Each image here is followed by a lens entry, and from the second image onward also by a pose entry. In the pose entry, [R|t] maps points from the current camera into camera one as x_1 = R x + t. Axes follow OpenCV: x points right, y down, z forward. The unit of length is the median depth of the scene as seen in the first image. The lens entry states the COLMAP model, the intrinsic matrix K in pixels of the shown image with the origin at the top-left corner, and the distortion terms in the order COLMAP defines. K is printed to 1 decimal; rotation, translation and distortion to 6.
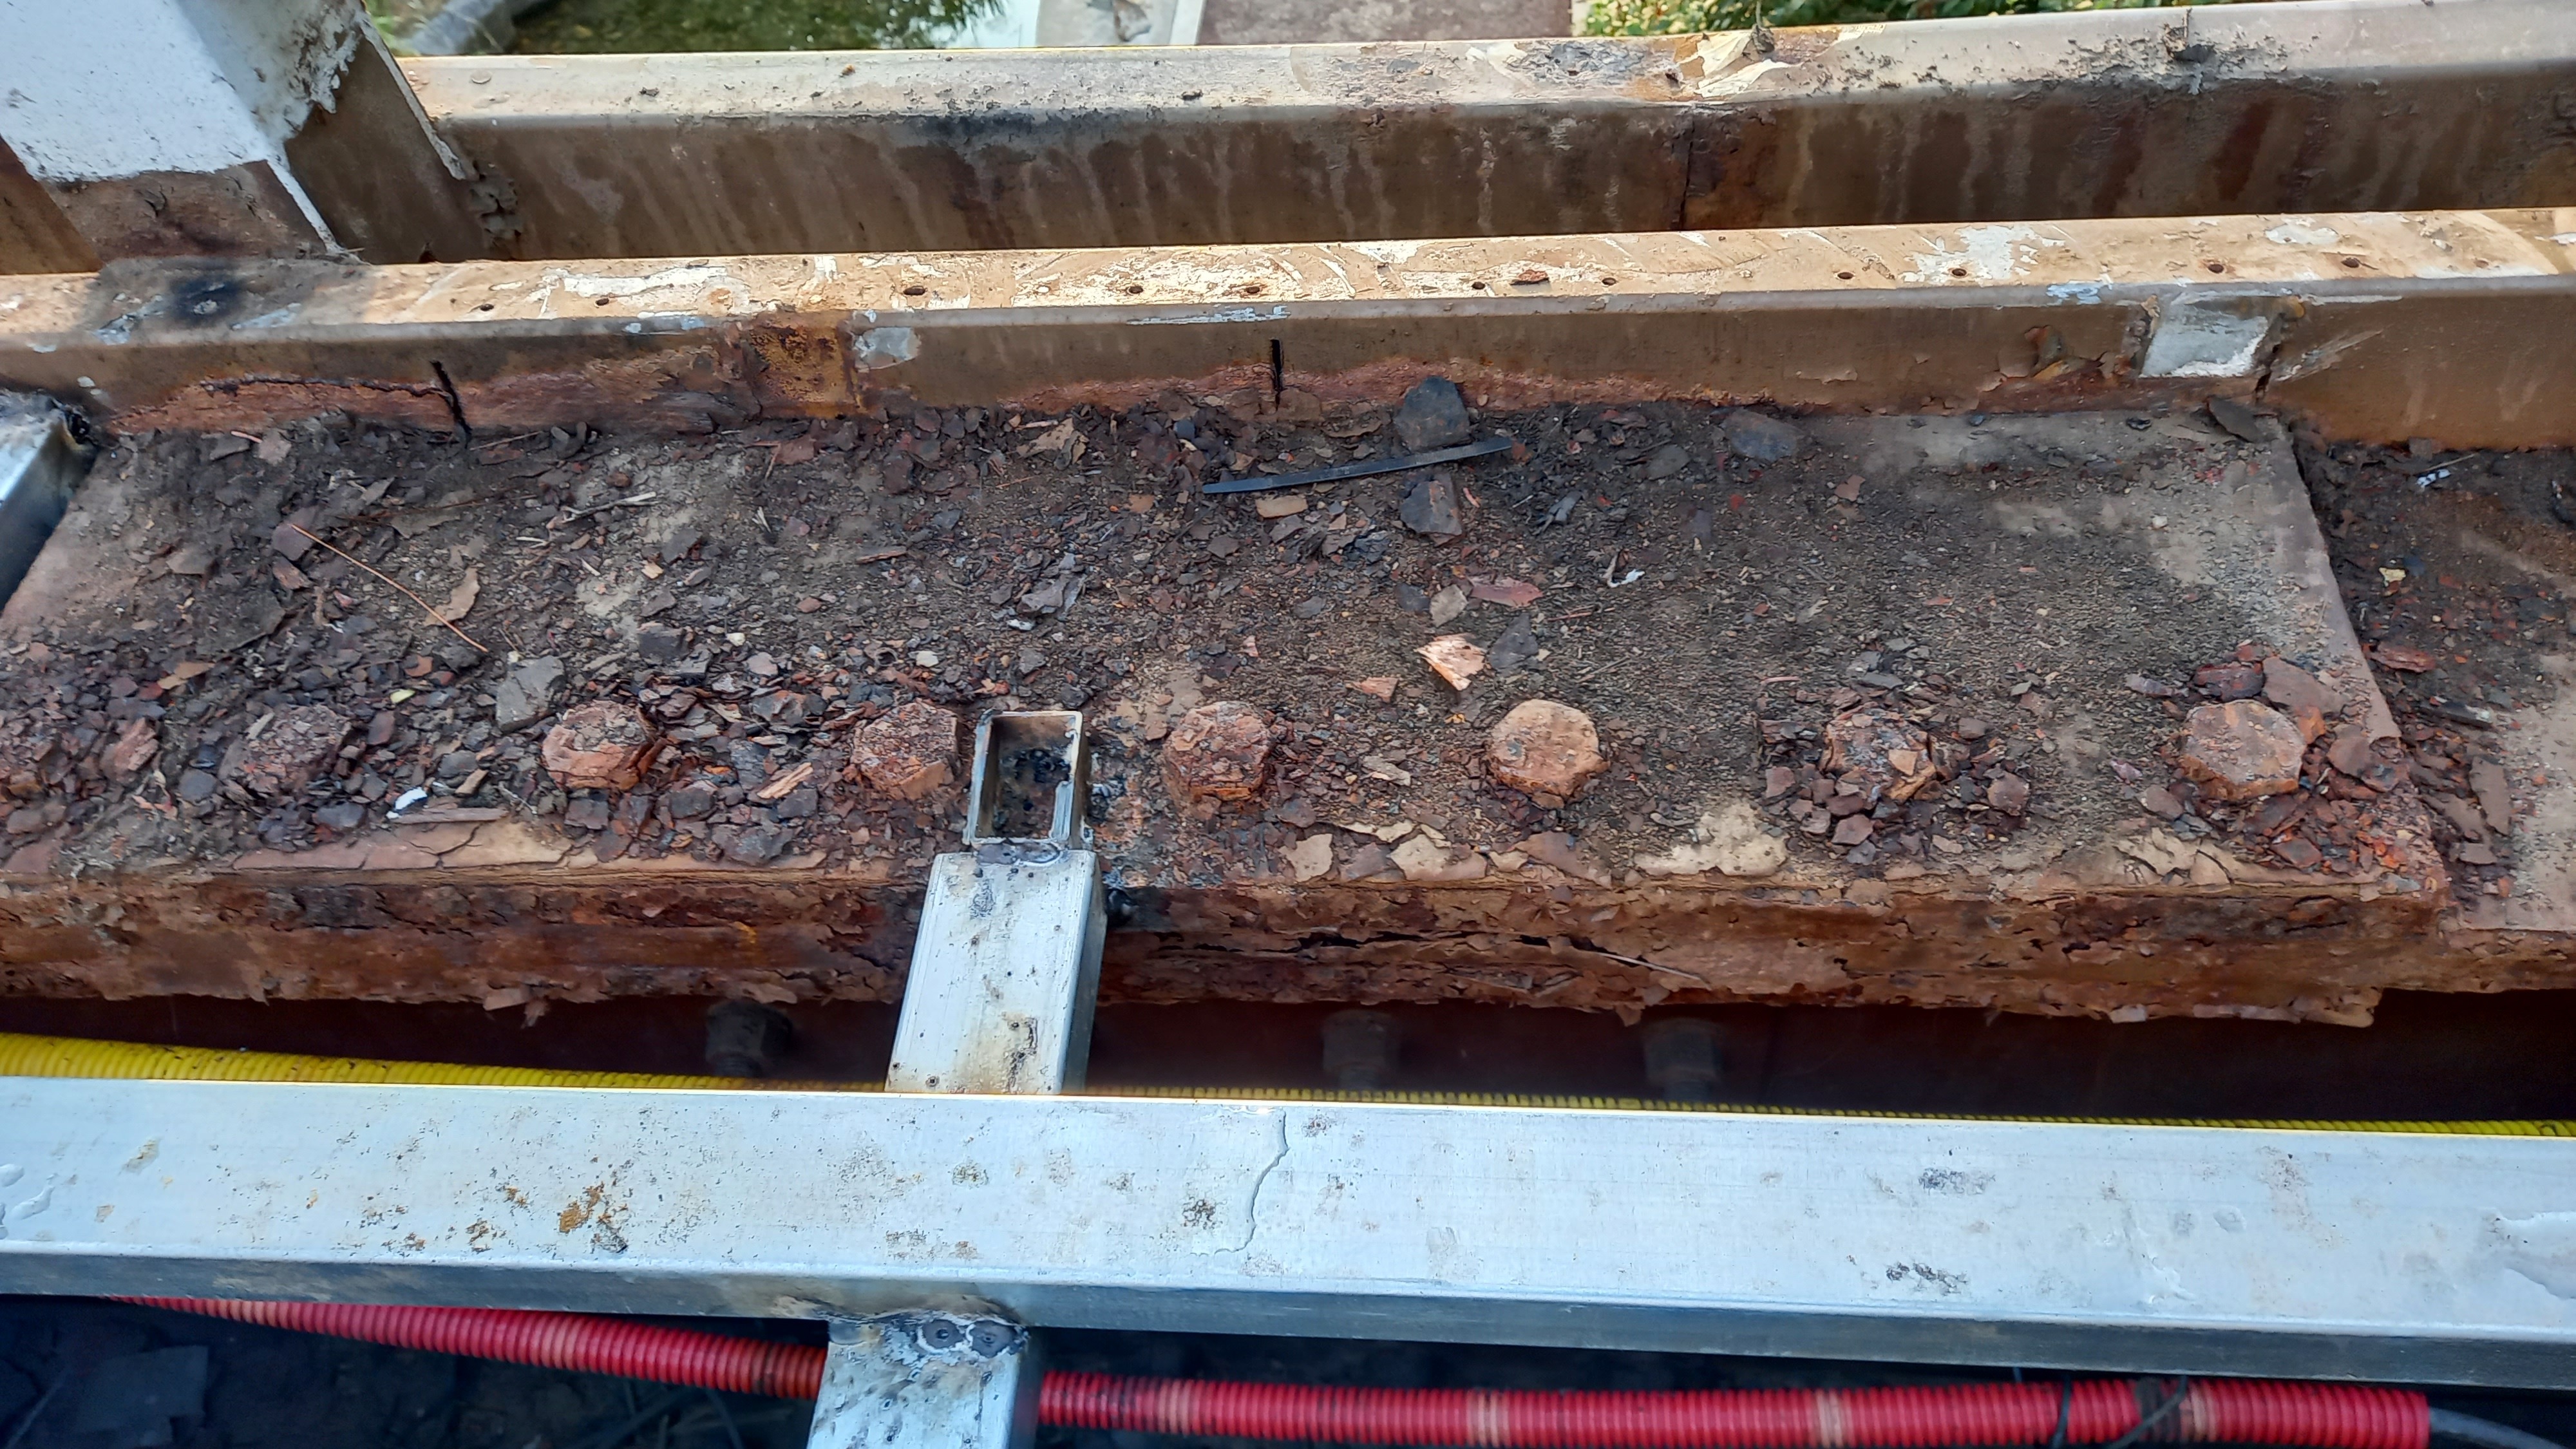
lens RADIAL K [[1876.9, 0, 1286.3], [0, 1876.9, 722.7], [0, 0, 1]] dist [0.065066, -0.069482]
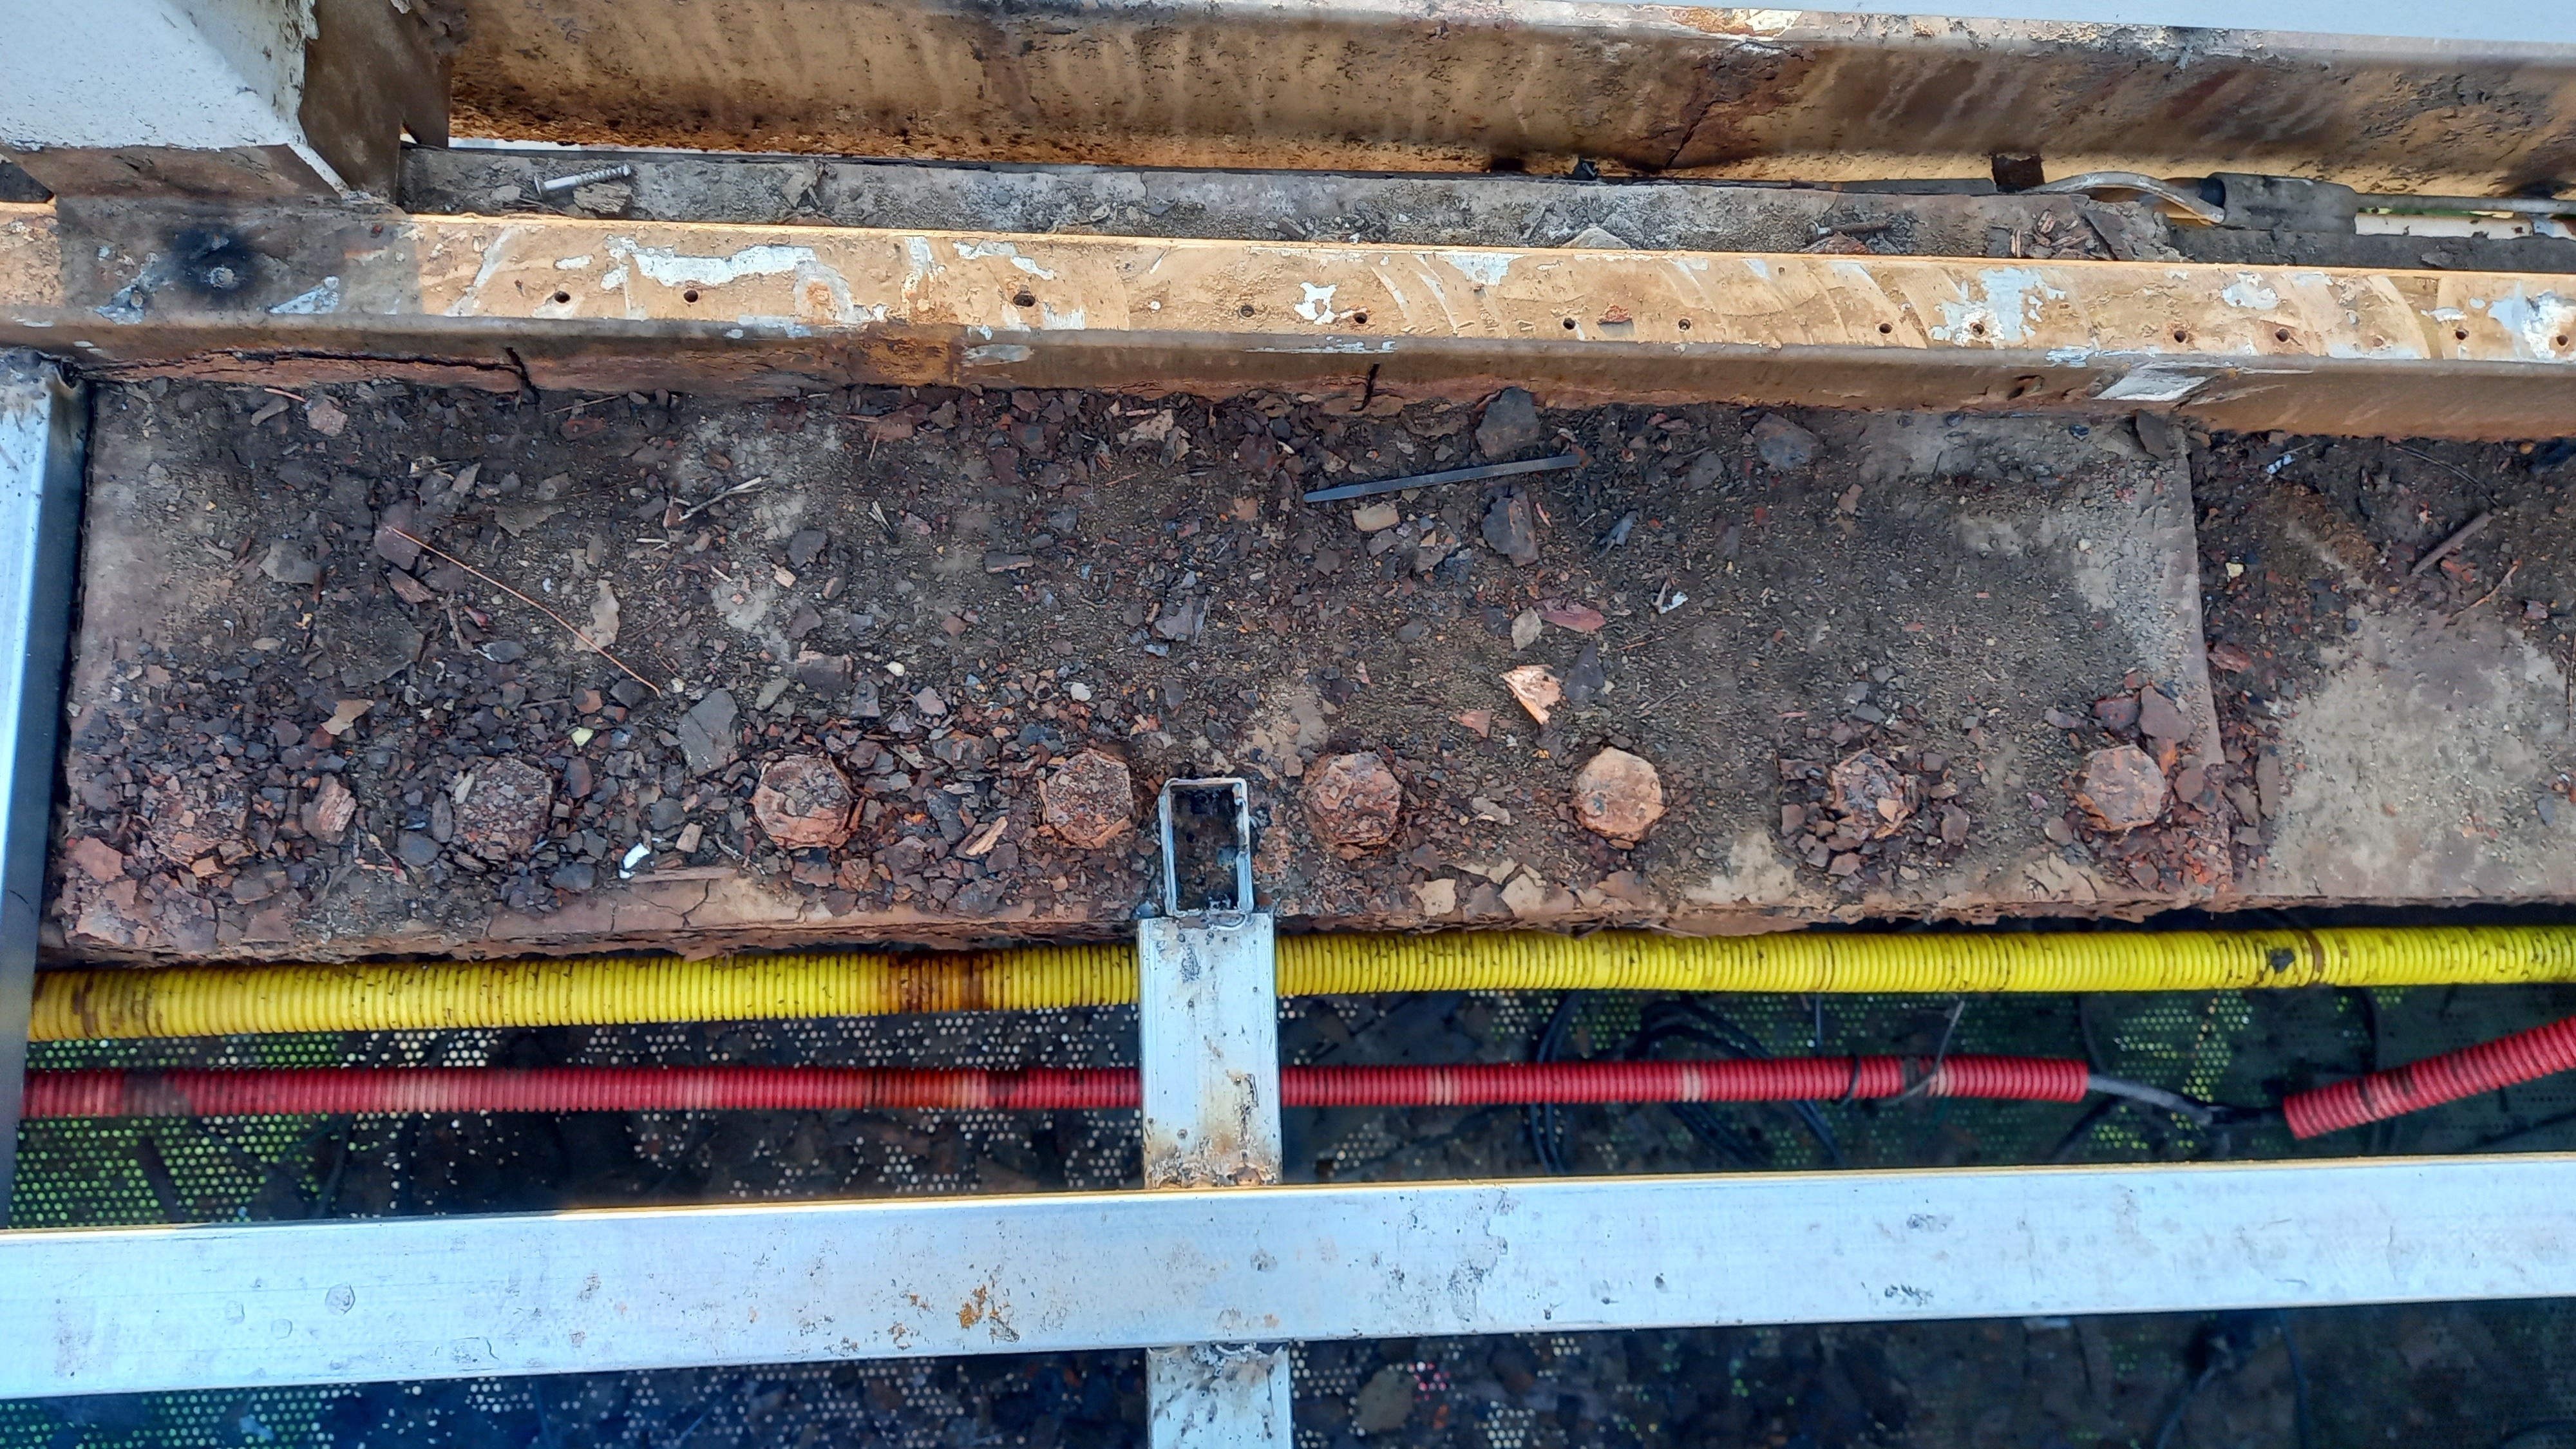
lens RADIAL K [[1876.9, 0, 1284.2], [0, 1876.9, 705.6], [0, 0, 1]] dist [0.065066, -0.069482]
pose [[0.975333, -0.053531, 0.214147, -0.307130], [-0.053977, 0.882858, 0.466528, -0.546550], [-0.214035, -0.466580, 0.858191, 0.008354]]
